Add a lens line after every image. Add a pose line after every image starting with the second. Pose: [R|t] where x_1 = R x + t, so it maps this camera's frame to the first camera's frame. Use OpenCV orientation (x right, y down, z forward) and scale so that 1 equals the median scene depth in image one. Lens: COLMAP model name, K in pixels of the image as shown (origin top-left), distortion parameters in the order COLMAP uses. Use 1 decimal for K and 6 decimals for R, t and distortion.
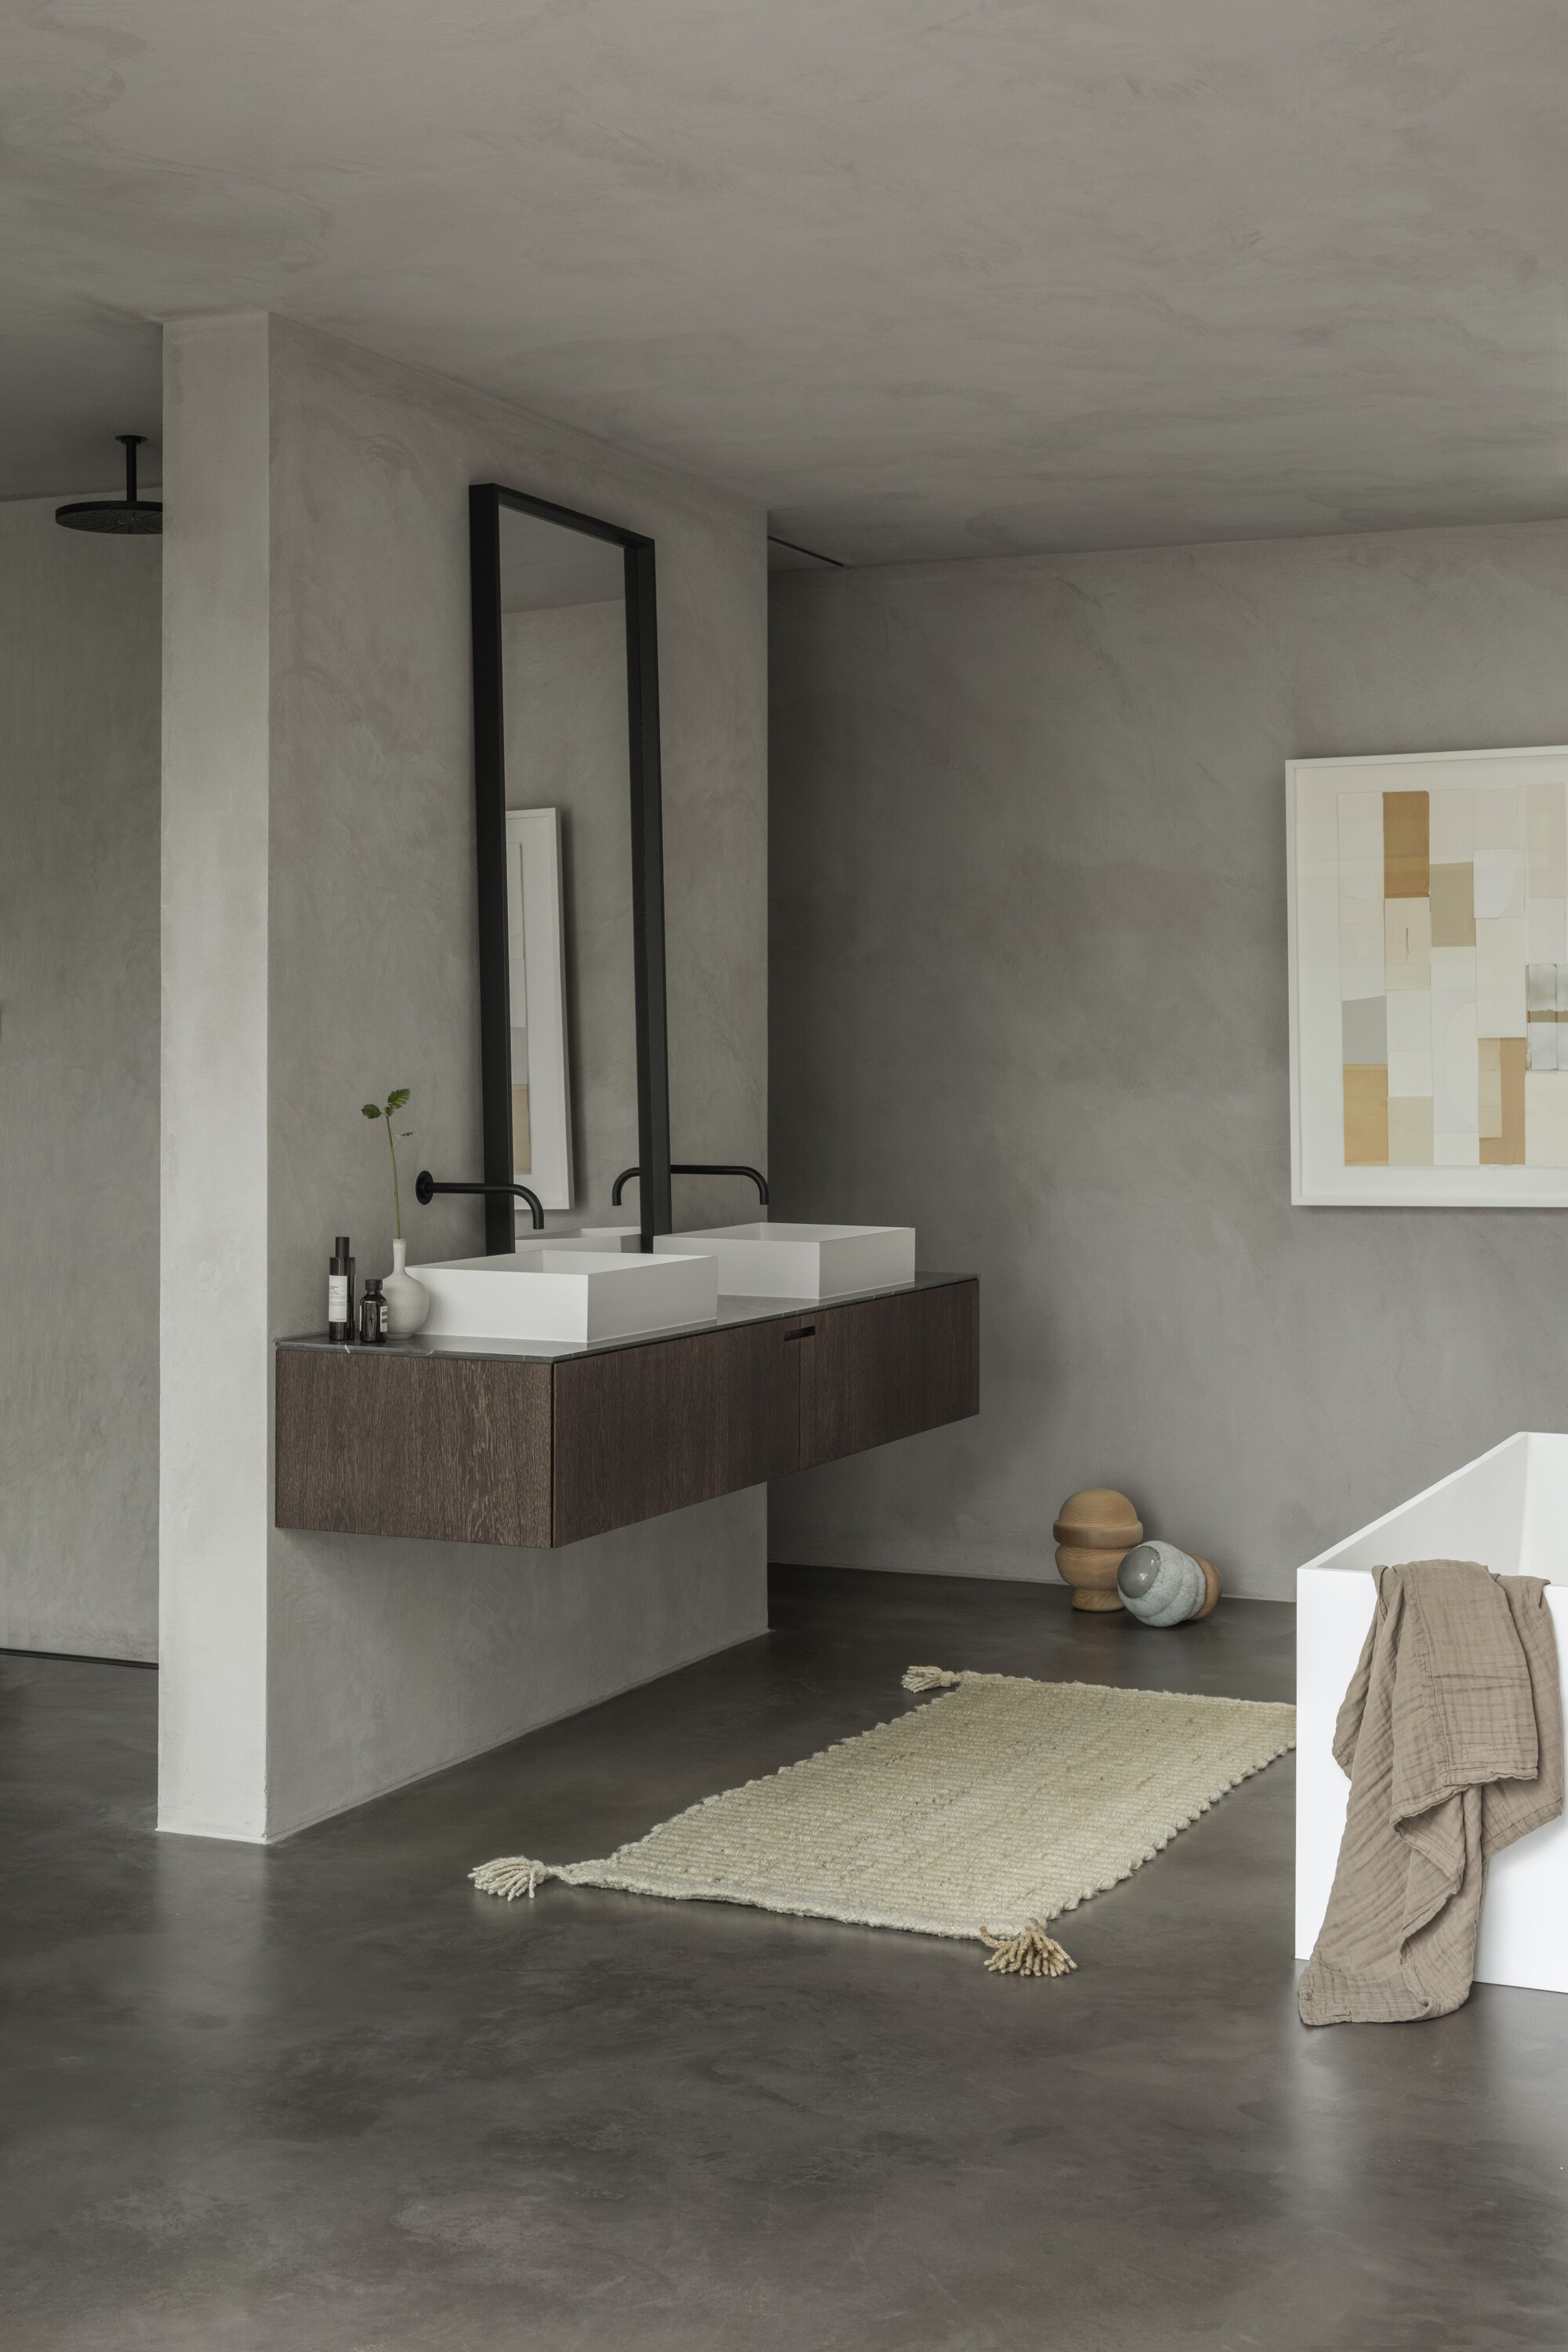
lens RADIAL K [[2974.4, 0, 793.4], [0, 2974.4, 1167.7], [0, 0, 1]] dist [-0.001606, 0.000000]
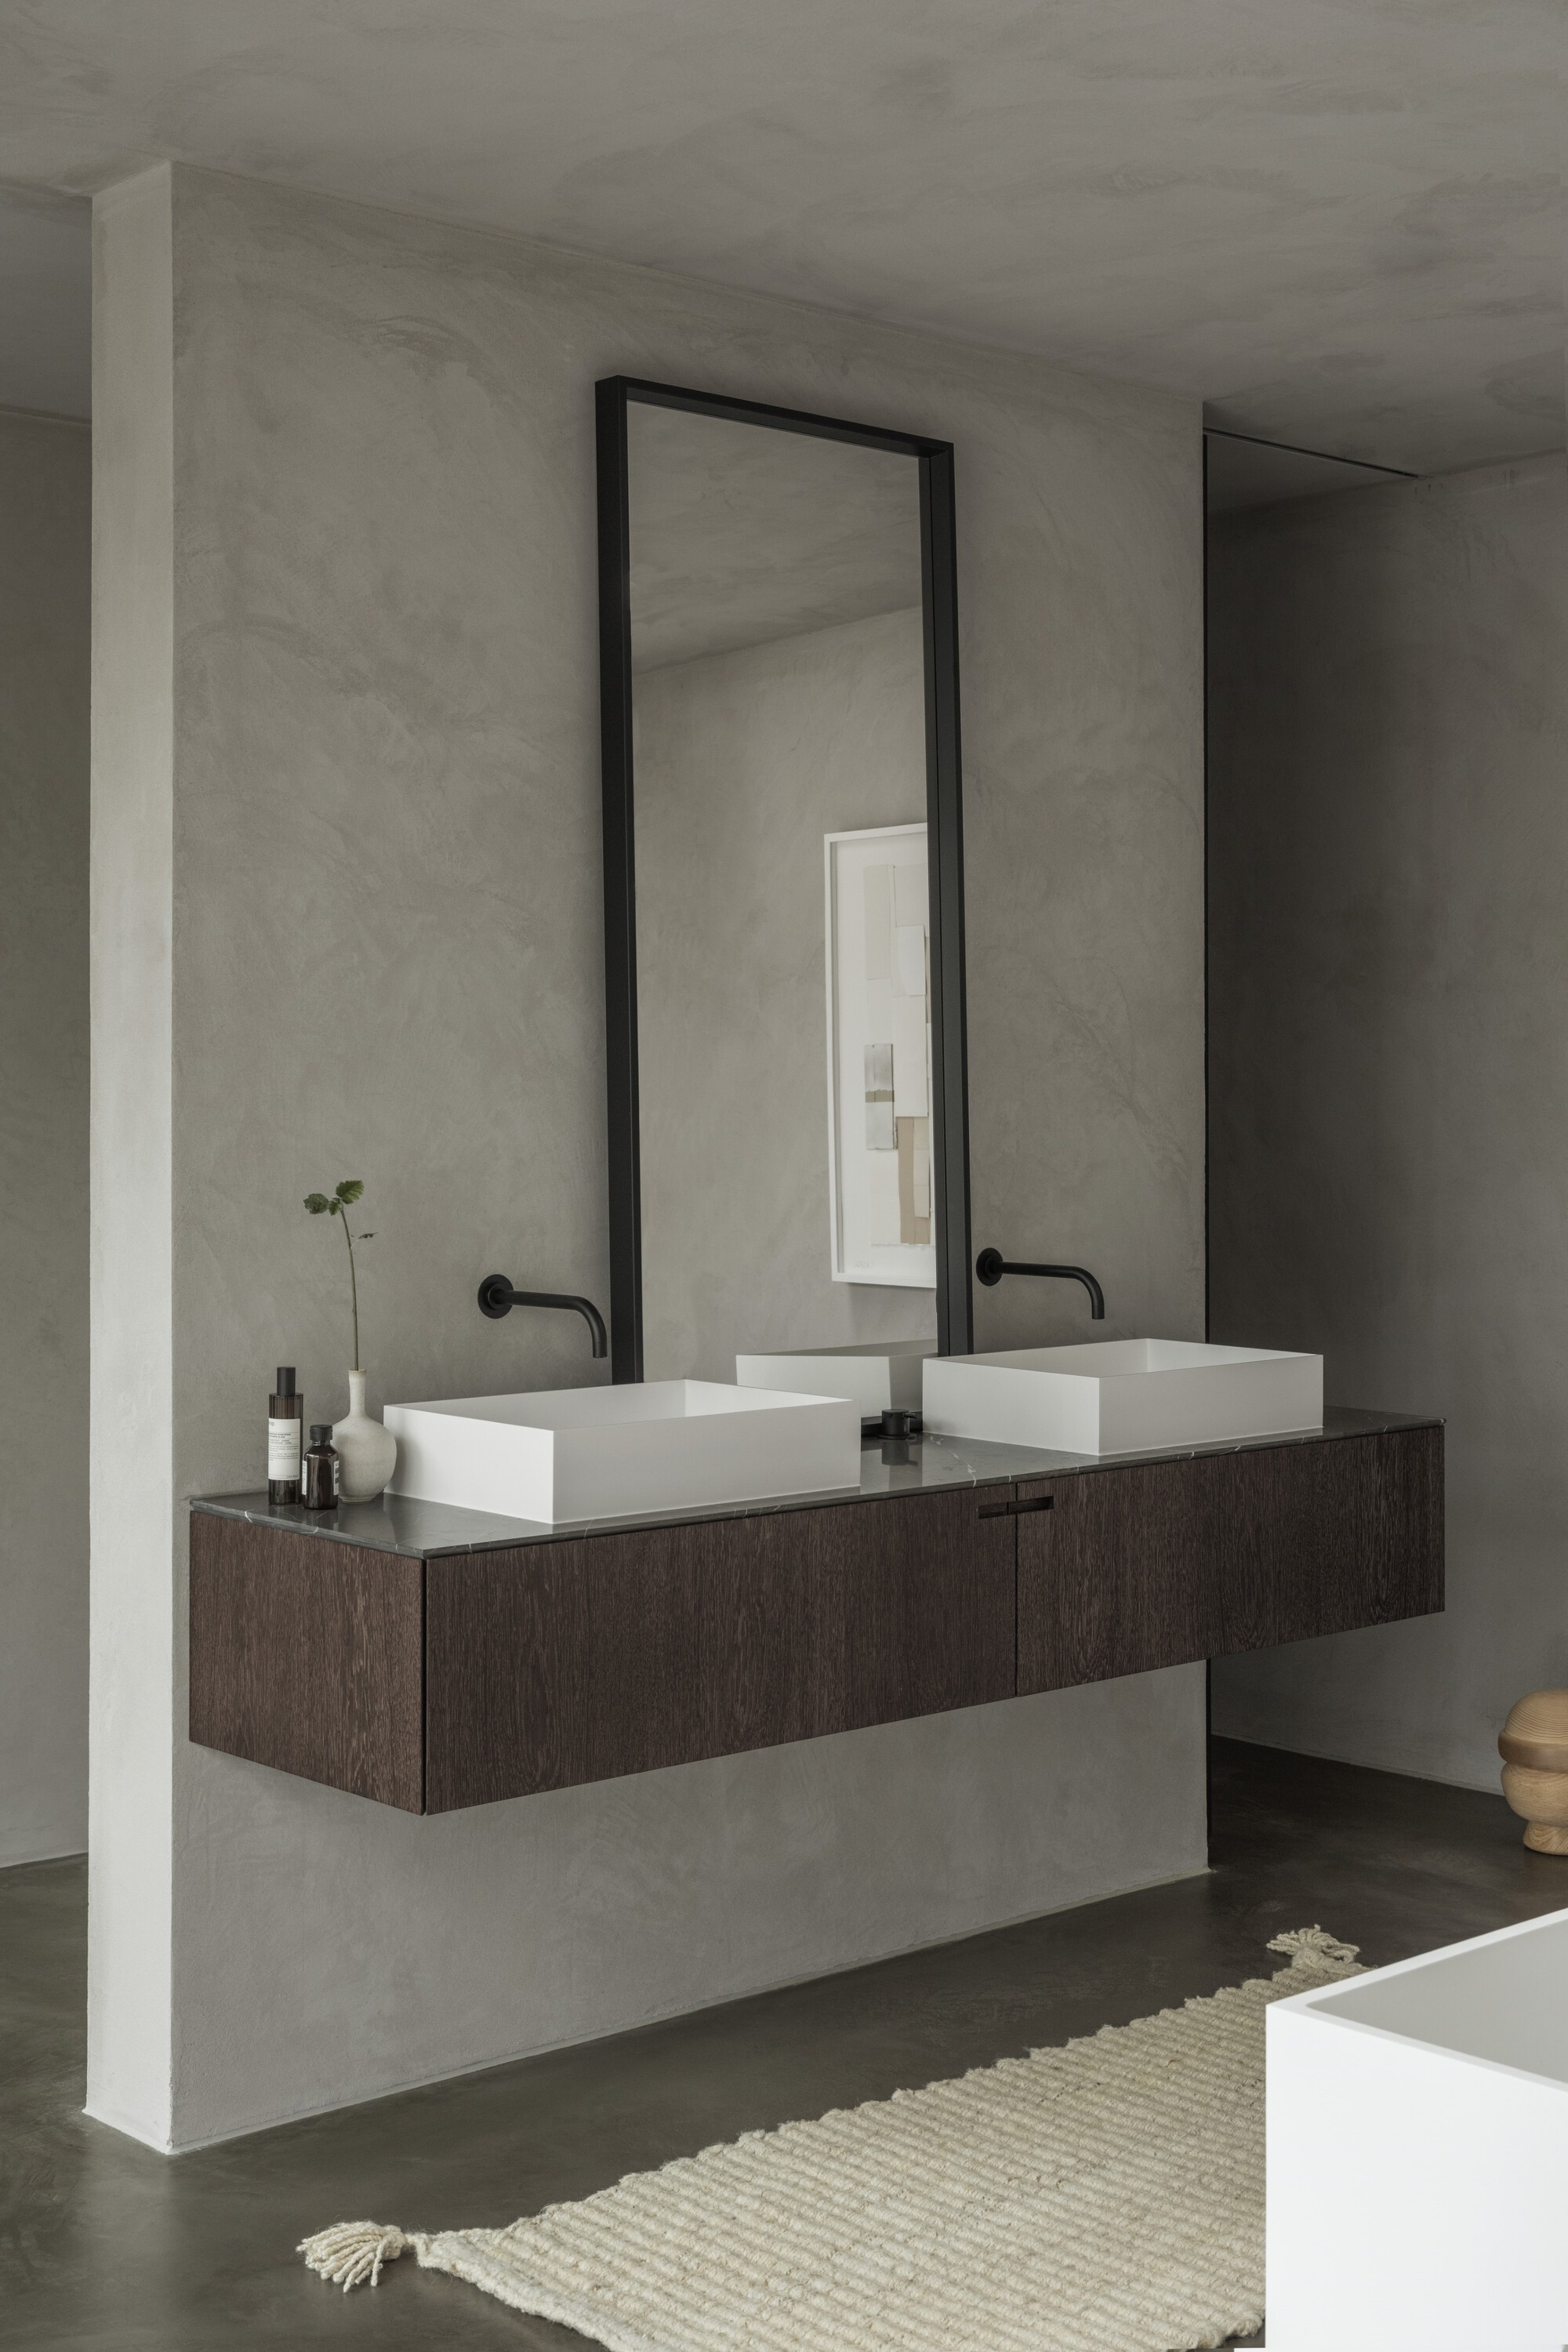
lens RADIAL K [[2974.4, 0, 776.2], [0, 2974.4, 1180.3], [0, 0, 1]] dist [-0.001606, 0.000000]
pose [[0.914356, 0.008506, -0.404823, 0.271307], [-0.011757, 0.999915, -0.005547, -0.021537], [0.404741, 0.009831, 0.914378, 0.352990]]
